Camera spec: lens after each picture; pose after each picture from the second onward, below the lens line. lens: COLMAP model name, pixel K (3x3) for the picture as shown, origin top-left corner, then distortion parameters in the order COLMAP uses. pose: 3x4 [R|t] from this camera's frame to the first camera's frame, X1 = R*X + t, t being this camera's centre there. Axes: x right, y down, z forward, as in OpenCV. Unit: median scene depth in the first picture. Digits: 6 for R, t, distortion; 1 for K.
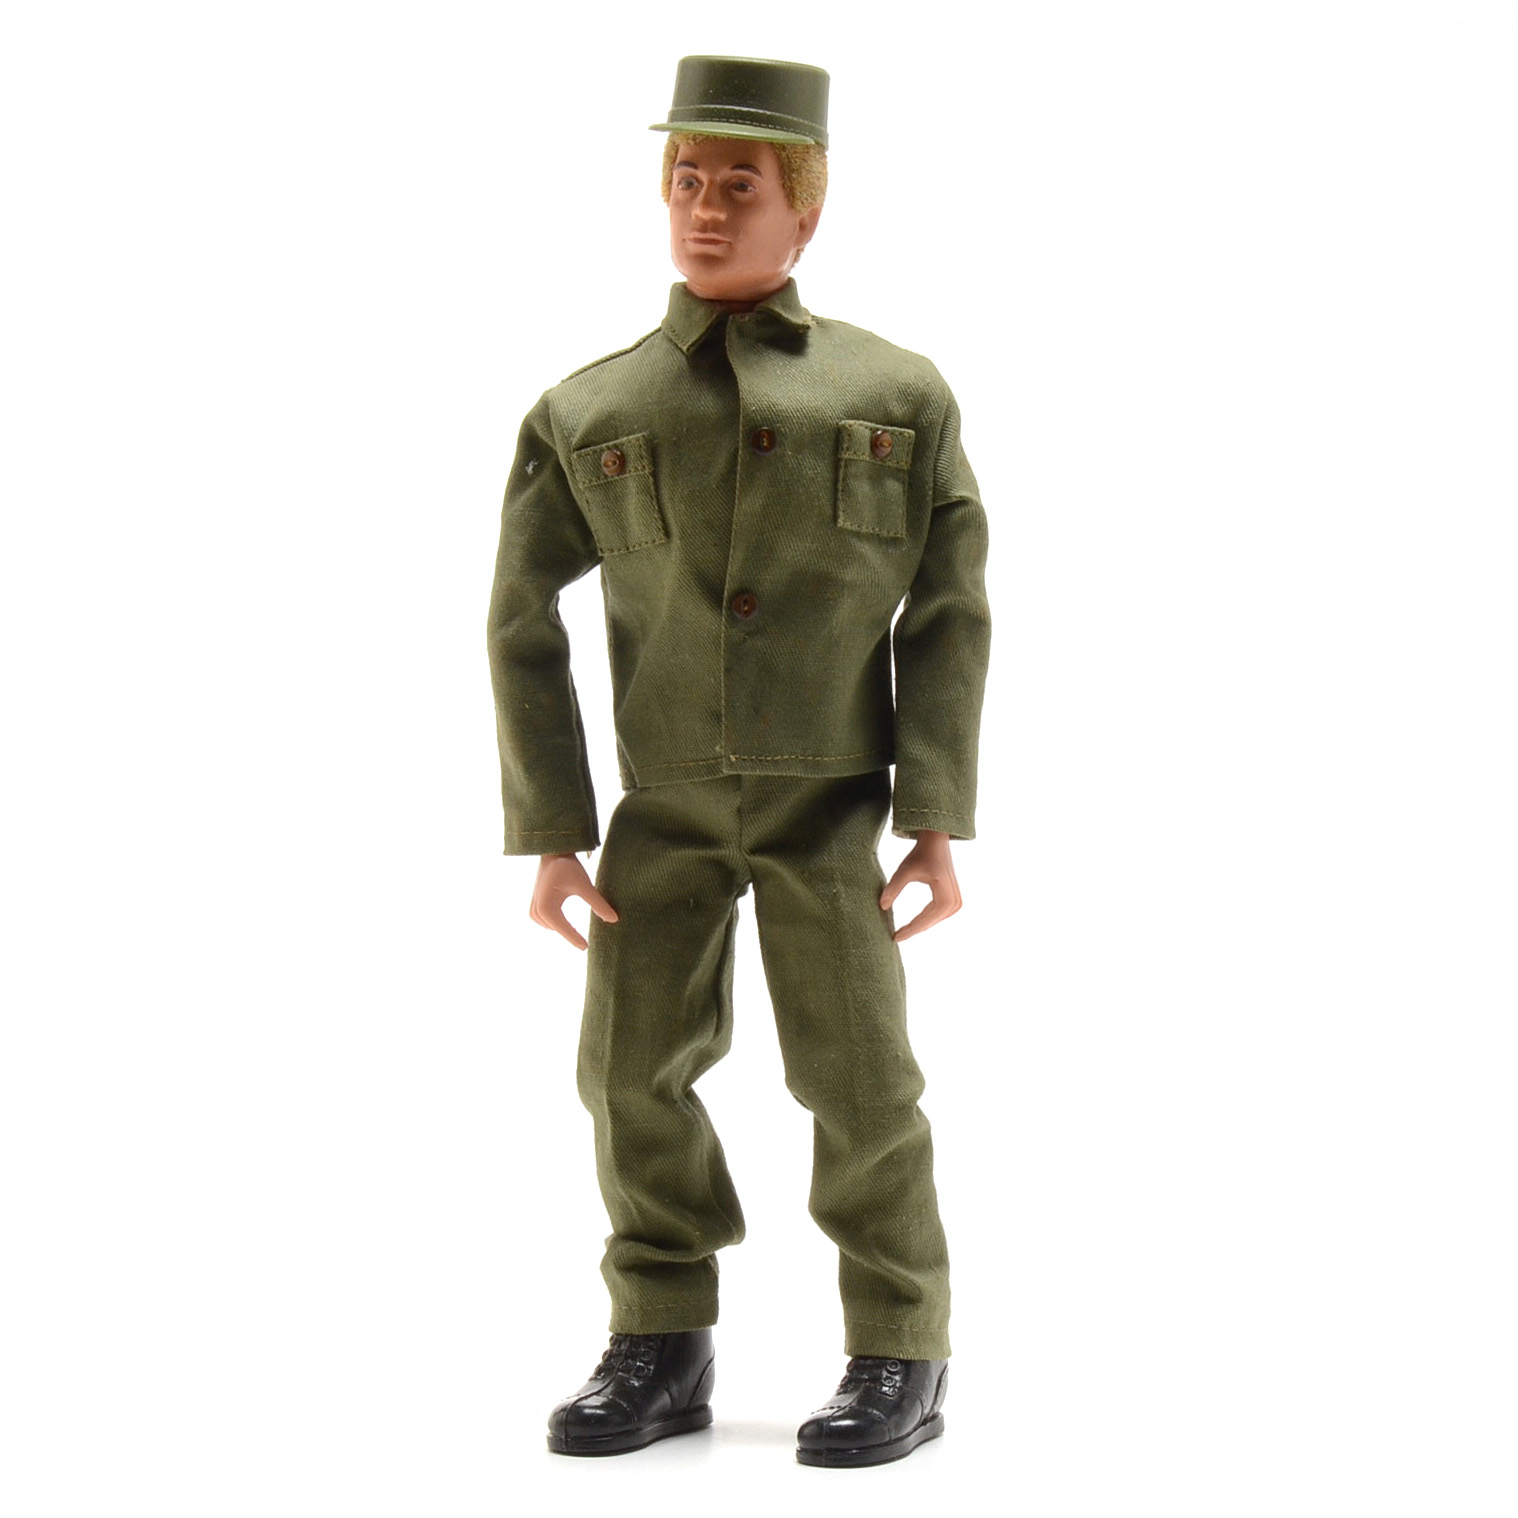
lens RADIAL K [[4107.4, 0, 761.8], [0, 4107.4, 754.6], [0, 0, 1]] dist [-0.031254, 0.000000]
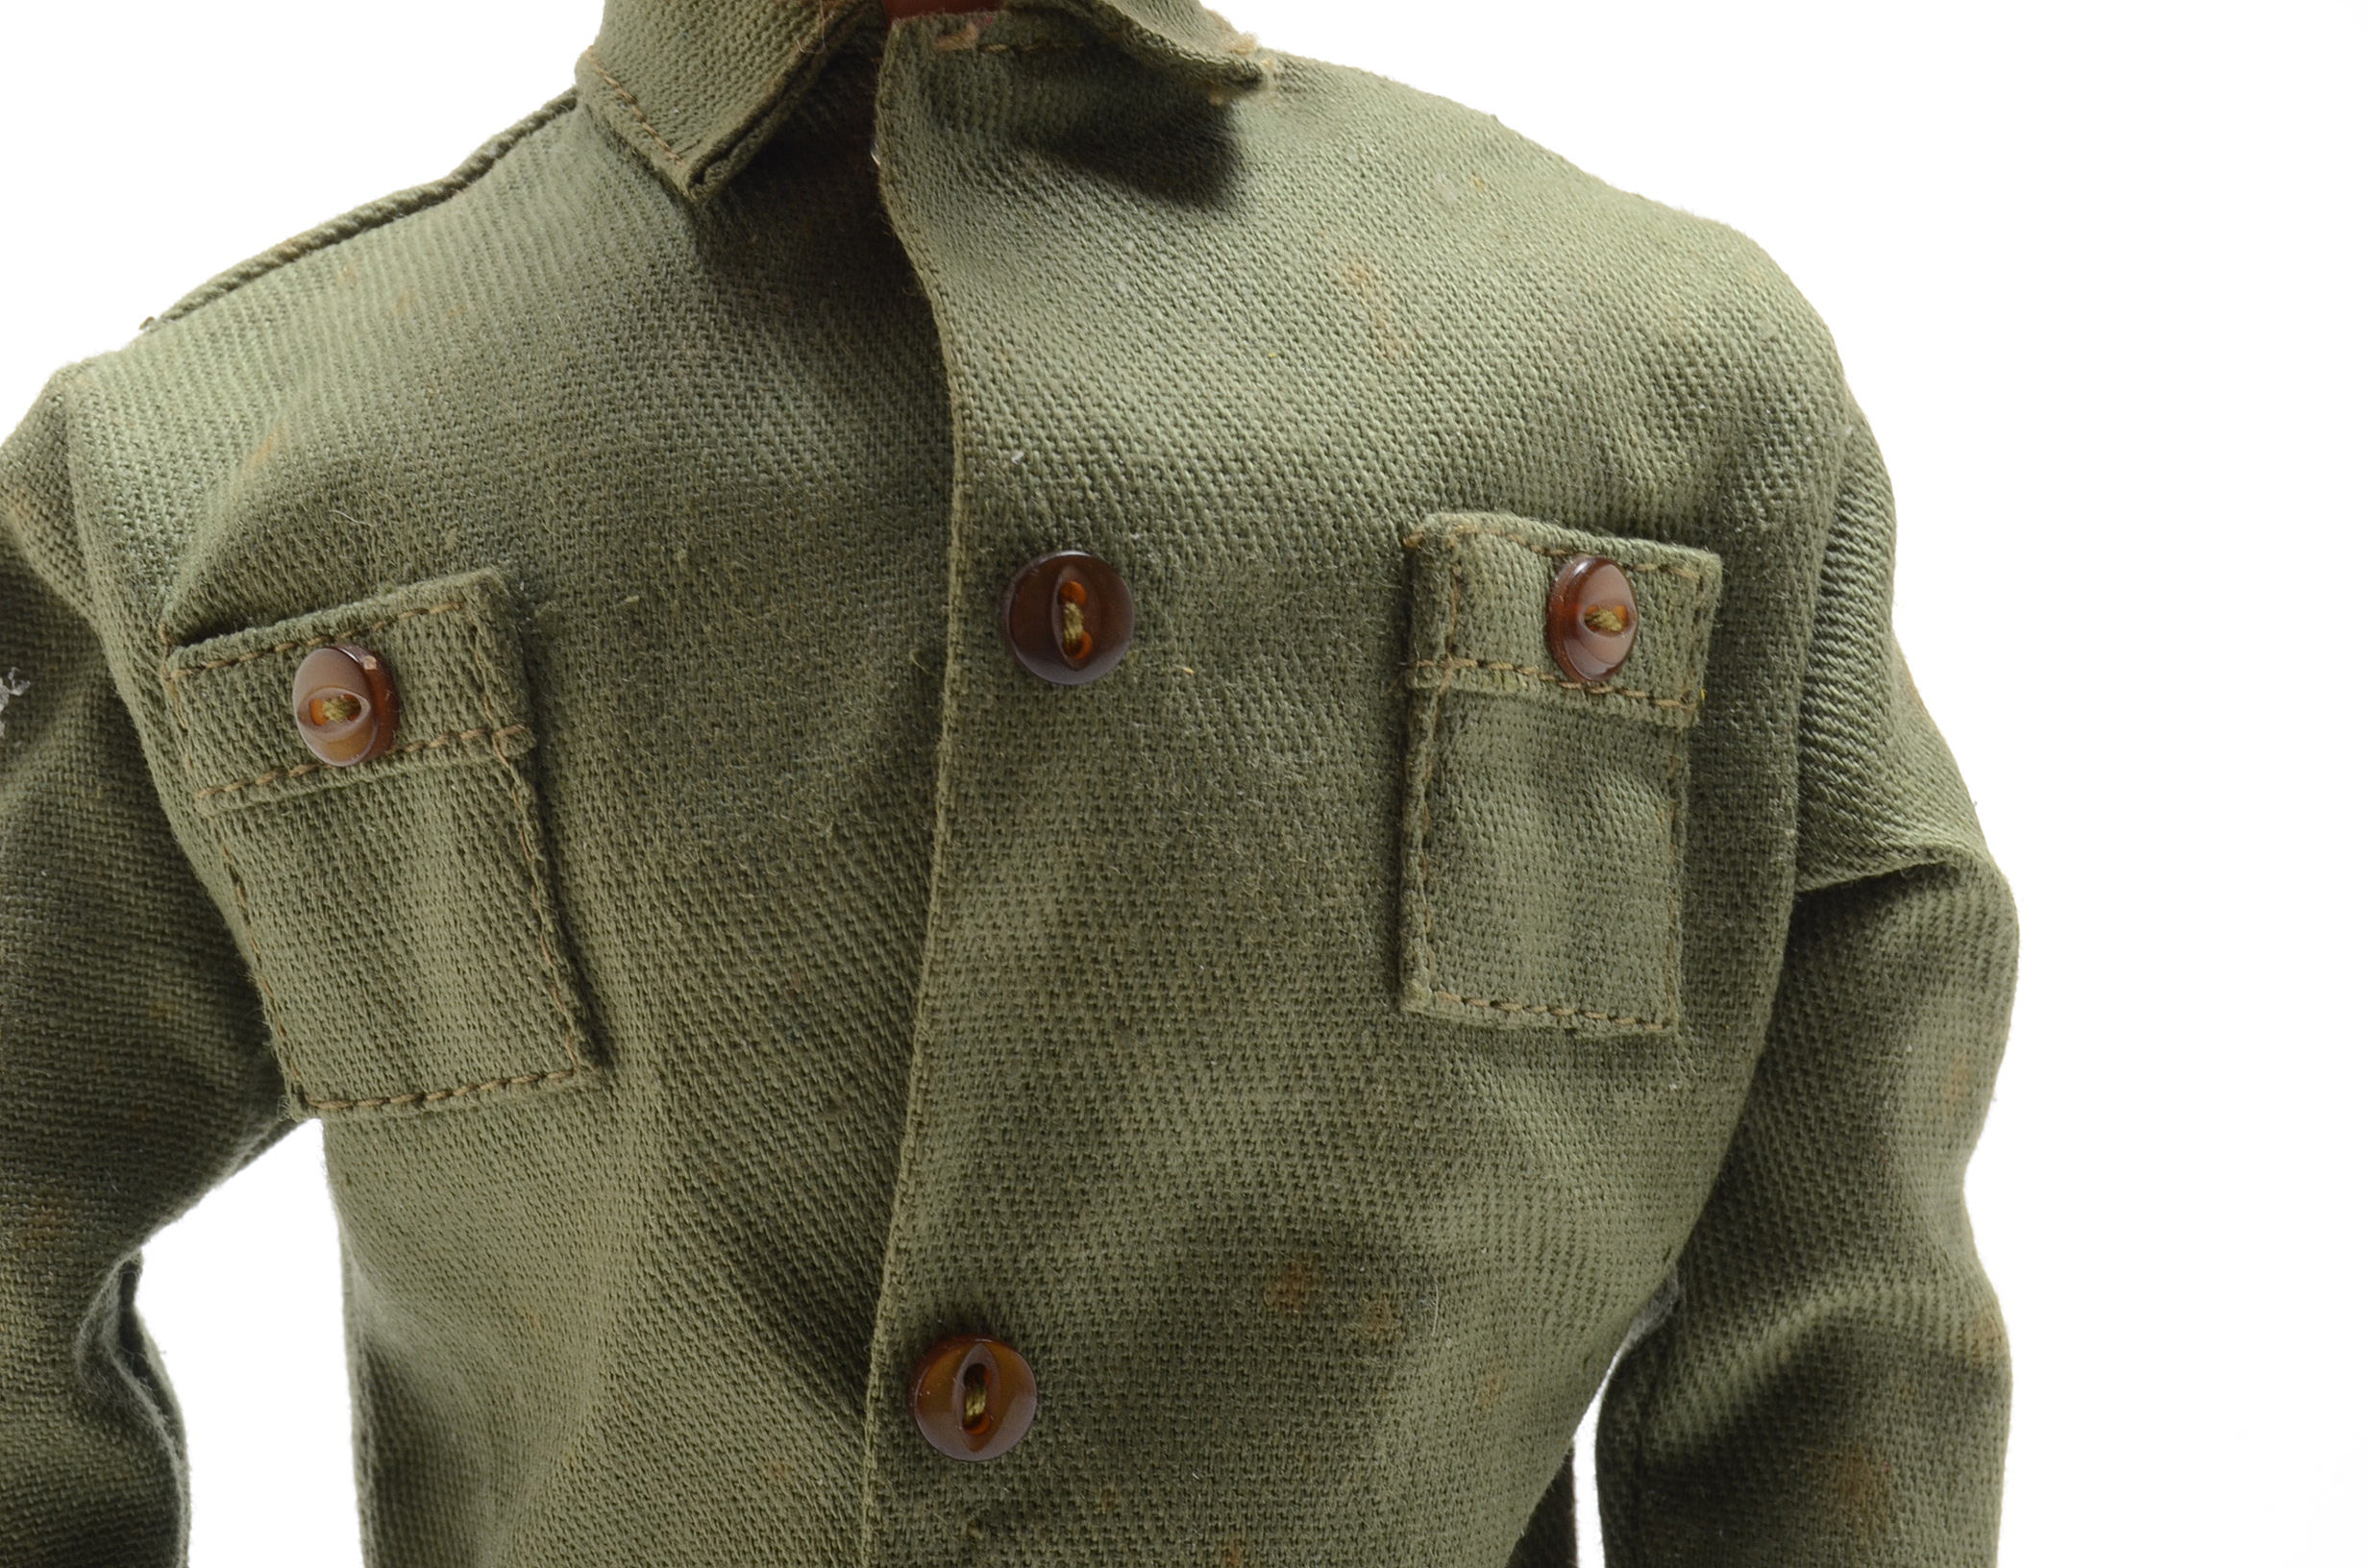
lens RADIAL K [[5300.4, 0, 1205.2], [0, 5300.4, 842.2], [0, 0, 1]] dist [-0.029701, 0.000000]
pose [[0.996896, -0.002534, 0.078694, -0.013289], [0.002380, 0.999995, 0.002059, -0.064035], [-0.078699, -0.001865, 0.996897, 0.717349]]
